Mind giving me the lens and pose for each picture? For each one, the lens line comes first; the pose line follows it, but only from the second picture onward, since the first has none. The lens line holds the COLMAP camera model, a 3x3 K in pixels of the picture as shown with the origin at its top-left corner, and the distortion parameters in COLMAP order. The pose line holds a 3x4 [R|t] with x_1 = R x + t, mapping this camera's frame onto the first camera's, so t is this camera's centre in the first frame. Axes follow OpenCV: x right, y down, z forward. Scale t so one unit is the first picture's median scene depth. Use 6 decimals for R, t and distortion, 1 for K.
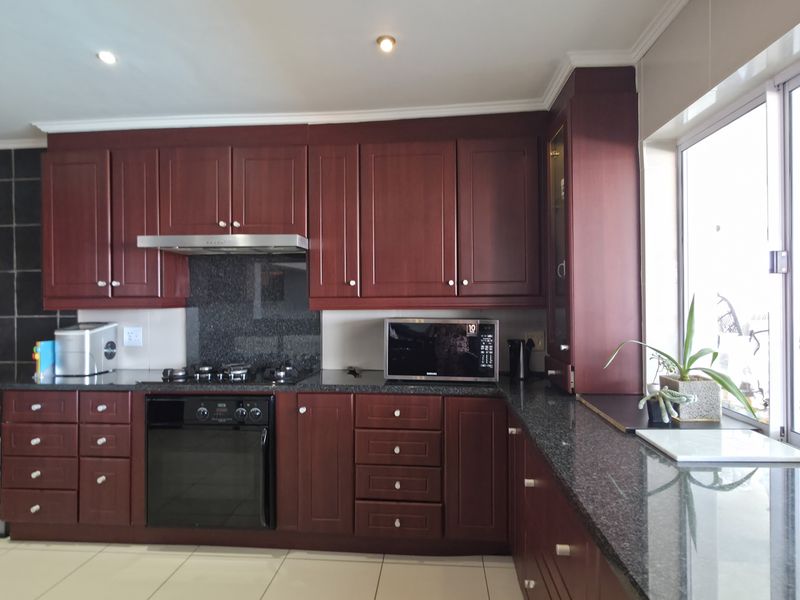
lens RADIAL K [[479.1, 0, 384.9], [0, 479.1, 297.6], [0, 0, 1]] dist [-0.001154, -0.000097]
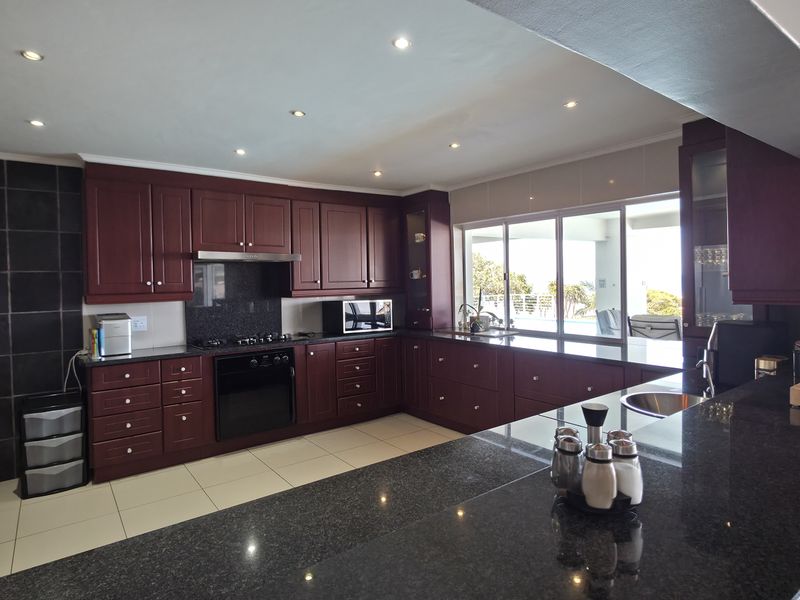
lens RADIAL K [[479.1, 0, 384.9], [0, 479.1, 297.6], [0, 0, 1]] dist [-0.001154, -0.000097]
pose [[0.750180, -0.028969, 0.660599, -0.953428], [0.015710, 0.999539, 0.025993, -0.012973], [-0.661048, -0.009122, 0.750289, -0.434640]]
